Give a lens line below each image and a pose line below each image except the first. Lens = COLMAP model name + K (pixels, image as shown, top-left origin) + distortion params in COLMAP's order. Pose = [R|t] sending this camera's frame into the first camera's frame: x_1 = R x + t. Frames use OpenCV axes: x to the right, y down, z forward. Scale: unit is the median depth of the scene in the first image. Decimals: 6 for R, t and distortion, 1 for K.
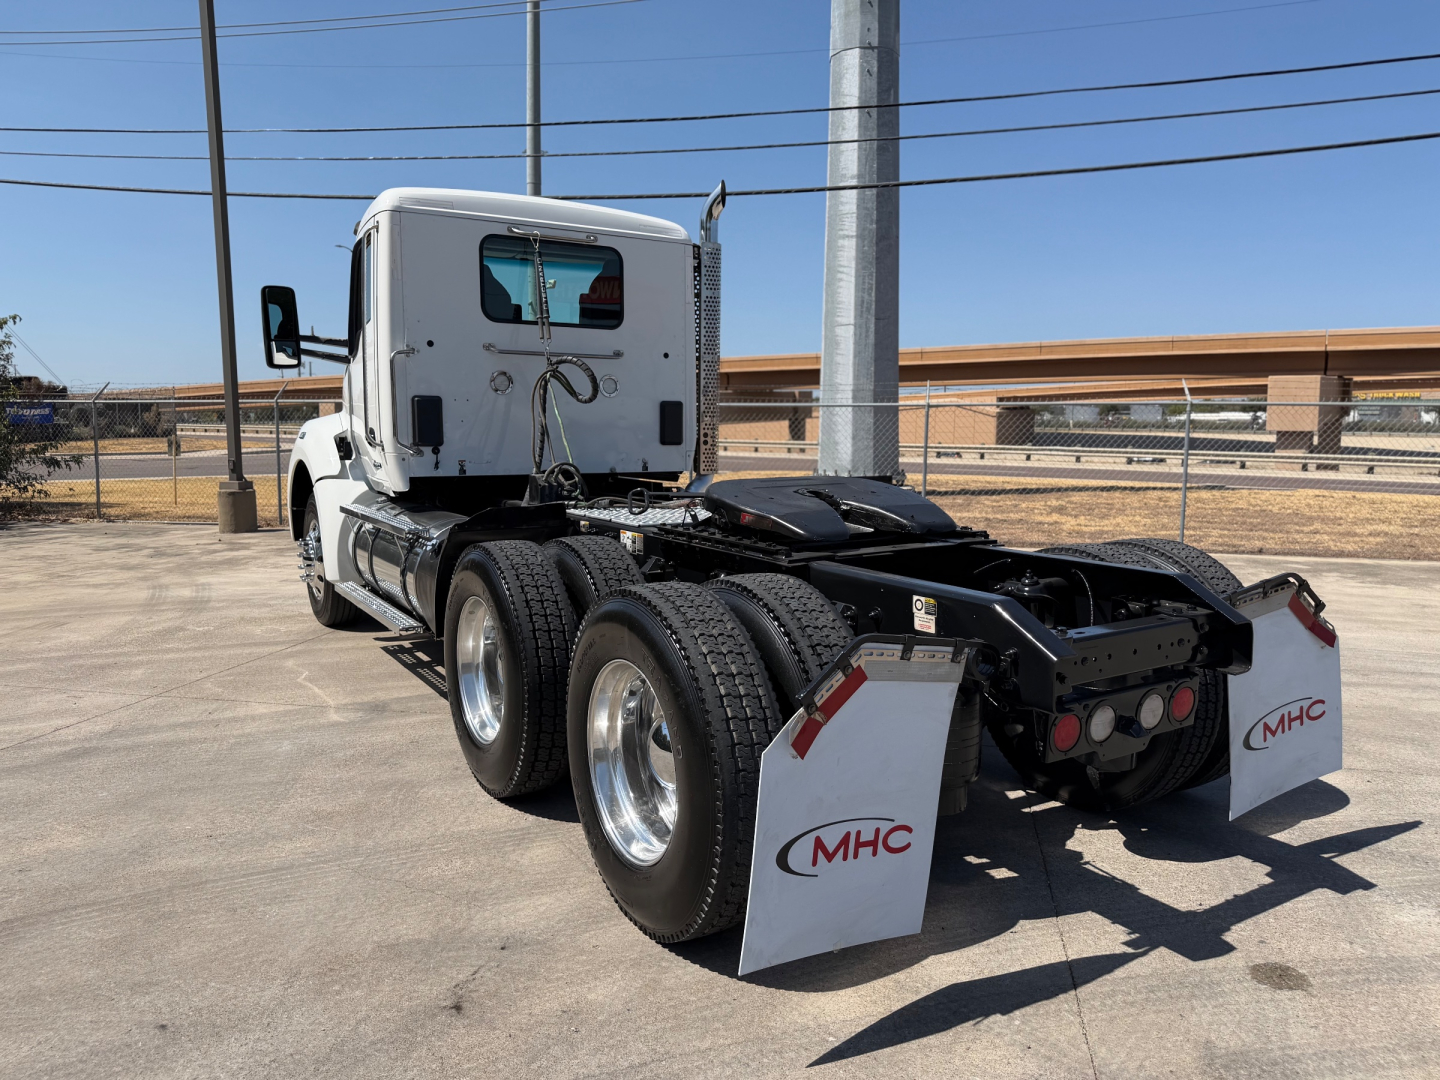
lens RADIAL K [[1028.7, 0, 714.0], [0, 1028.7, 541.4], [0, 0, 1]] dist [0.061925, -0.123314]
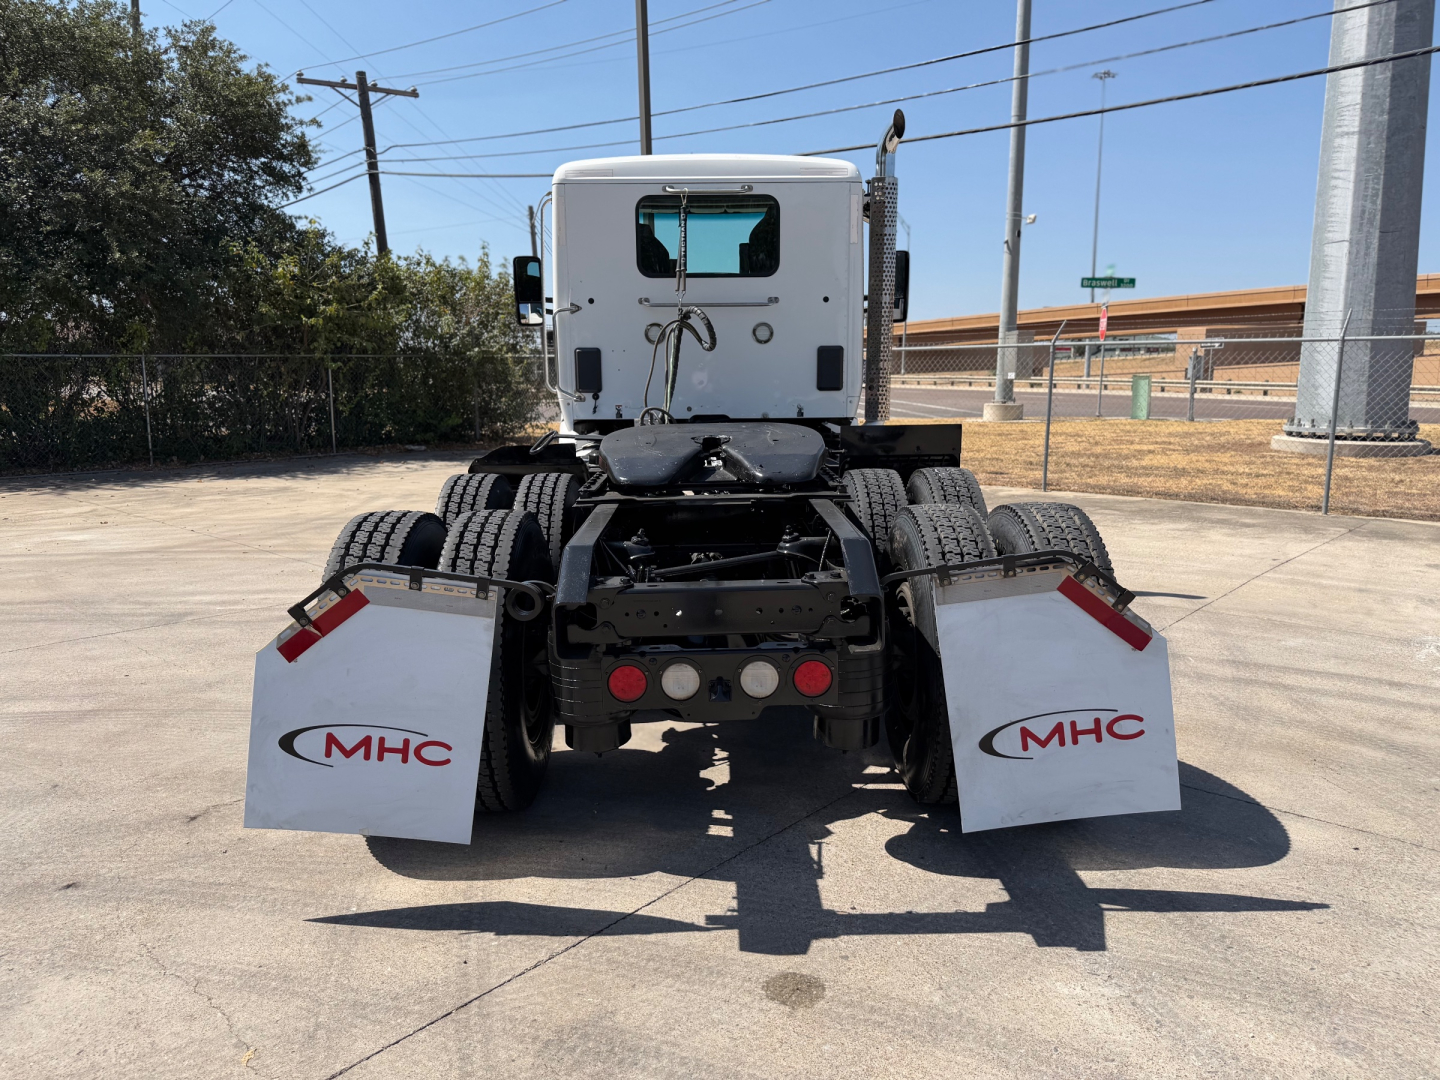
lens RADIAL K [[1029.5, 0, 712.6], [0, 1029.5, 533.9], [0, 0, 1]] dist [0.047961, -0.068063]
pose [[0.858938, 0.072446, -0.506929, 0.415735], [-0.048769, 0.997015, 0.059850, -0.010401], [0.509752, -0.026685, 0.859907, 0.091594]]
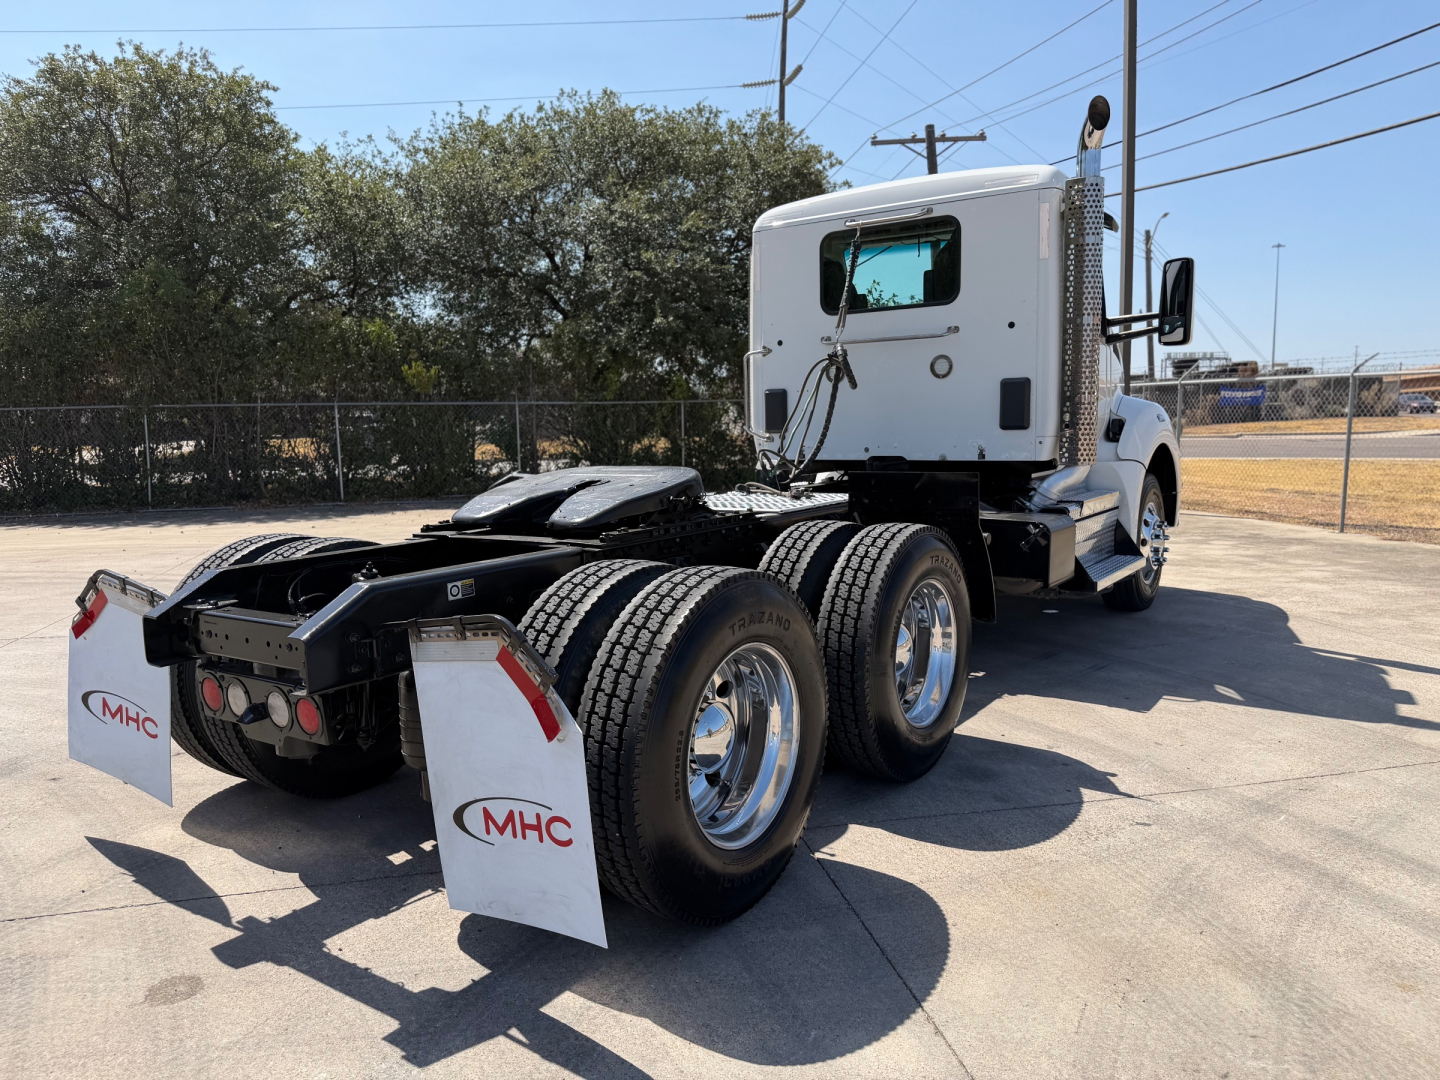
lens RADIAL K [[1028.7, 0, 714.0], [0, 1028.7, 541.4], [0, 0, 1]] dist [0.061925, -0.123314]
pose [[0.389498, 0.100265, -0.915553, 0.724701], [-0.080677, 0.993950, 0.074529, -0.050298], [0.917487, 0.044835, 0.395231, 0.483595]]
